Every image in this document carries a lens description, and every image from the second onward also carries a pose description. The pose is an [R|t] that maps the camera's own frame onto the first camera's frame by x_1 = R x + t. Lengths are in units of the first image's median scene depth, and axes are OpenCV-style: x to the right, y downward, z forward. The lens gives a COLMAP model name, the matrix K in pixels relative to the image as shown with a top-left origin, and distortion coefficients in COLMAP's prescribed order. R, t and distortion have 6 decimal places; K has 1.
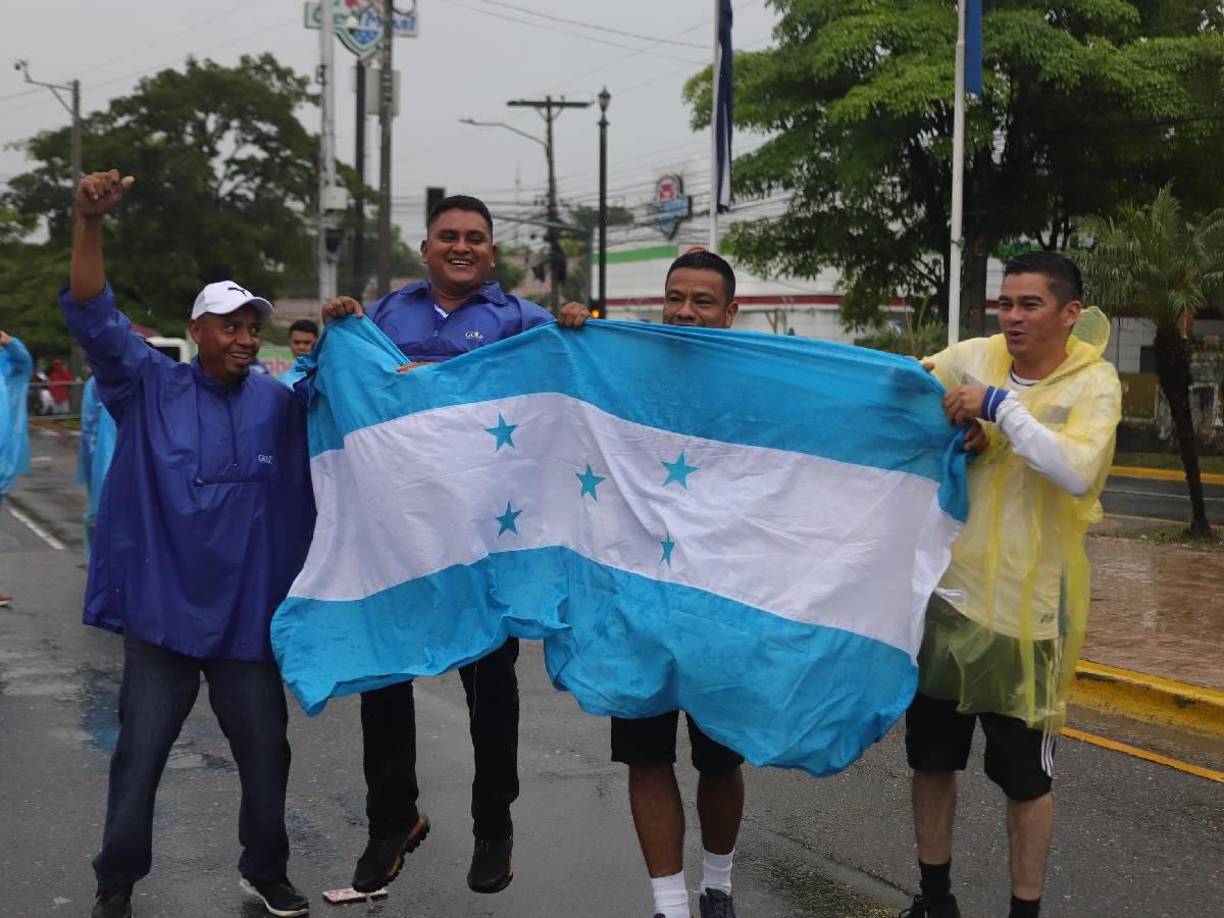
lens RADIAL K [[1694.0, 0, 612.0], [0, 1694.0, 459.0], [0, 0, 1]] dist [-0.064240, 0.102425]
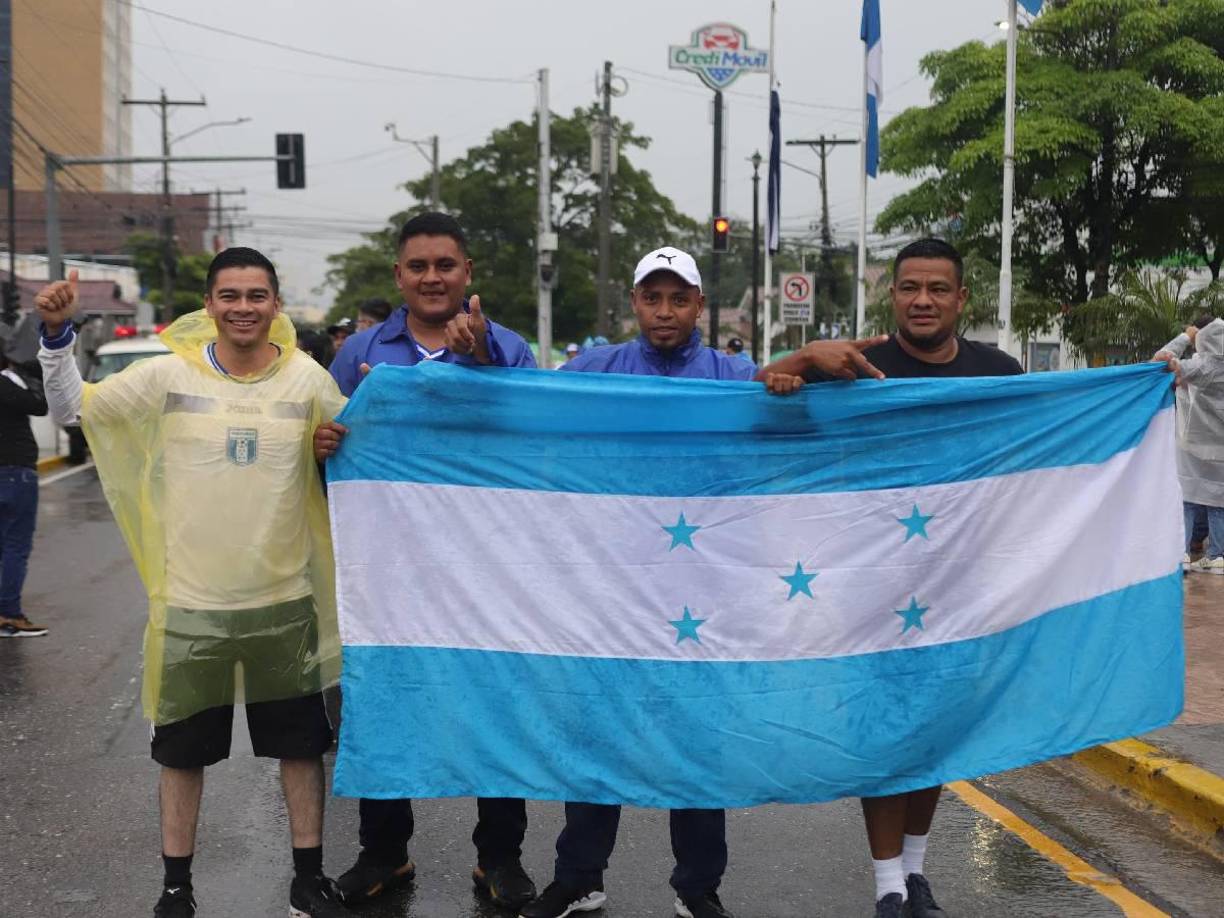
lens RADIAL K [[1694.0, 0, 612.0], [0, 1694.0, 459.0], [0, 0, 1]] dist [-0.064240, 0.102425]
pose [[0.964391, 0.014150, -0.264103, 0.131931], [-0.014933, 0.999888, -0.000956, 0.010126], [0.264060, 0.004866, 0.964494, -0.153183]]
